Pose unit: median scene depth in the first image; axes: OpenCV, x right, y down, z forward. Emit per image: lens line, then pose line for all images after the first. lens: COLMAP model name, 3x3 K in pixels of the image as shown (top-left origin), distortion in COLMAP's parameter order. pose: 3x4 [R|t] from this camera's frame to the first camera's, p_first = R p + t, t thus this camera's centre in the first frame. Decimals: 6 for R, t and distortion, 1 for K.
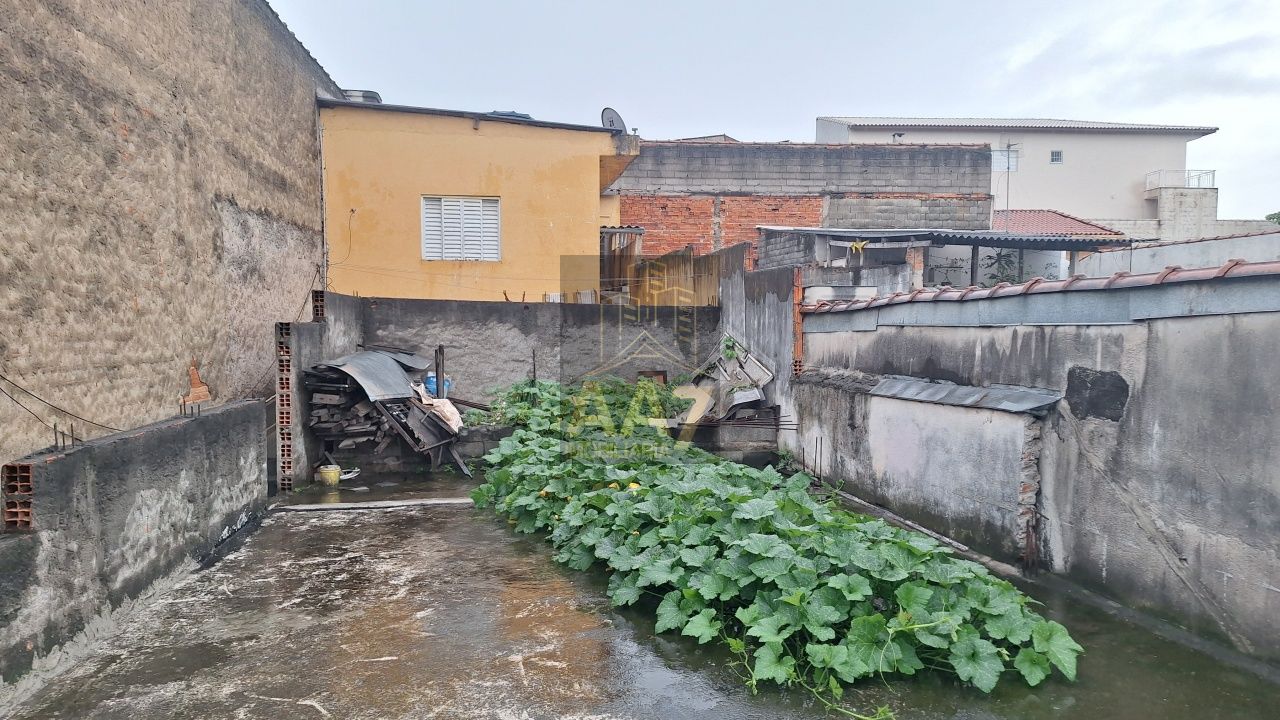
lens RADIAL K [[910.9, 0, 679.3], [0, 910.9, 349.8], [0, 0, 1]] dist [0.095499, -0.102512]
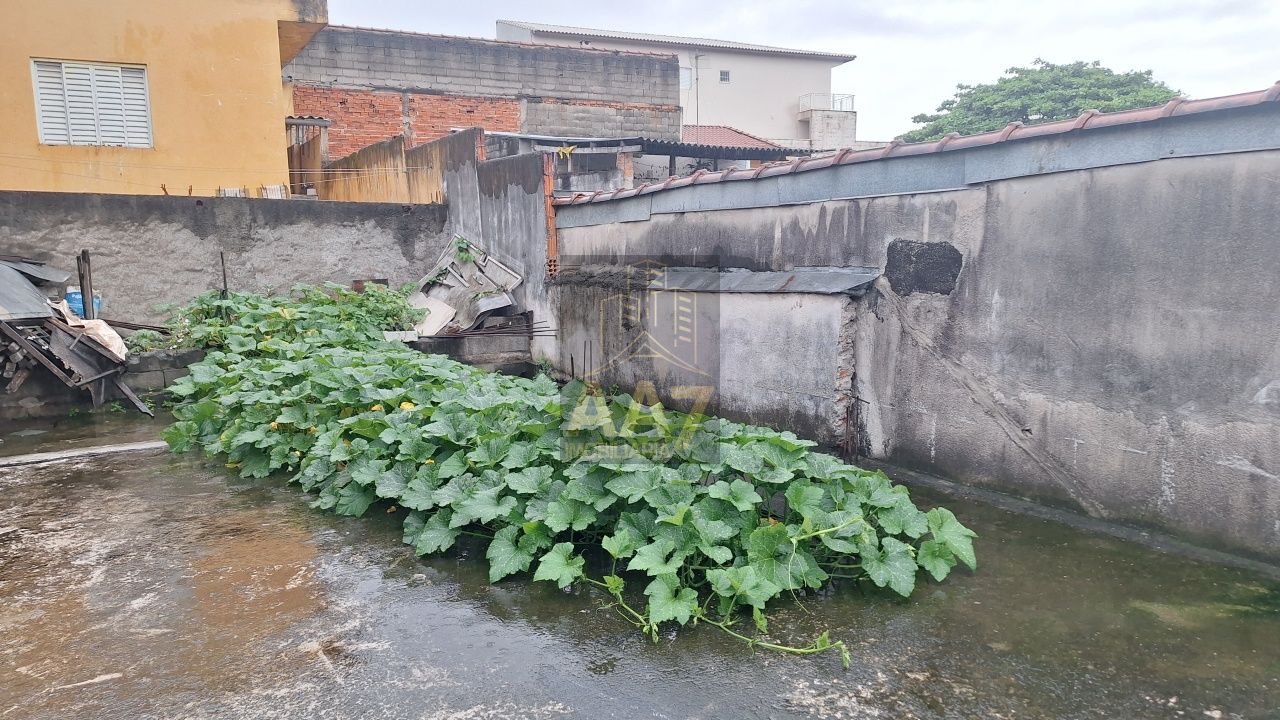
lens RADIAL K [[910.9, 0, 668.4], [0, 910.9, 347.2], [0, 0, 1]] dist [0.095499, -0.102512]
pose [[0.944817, -0.056132, 0.322755, -0.088254], [0.028609, 0.995585, 0.089399, 0.032288], [-0.326348, -0.075232, 0.942251, 0.167084]]
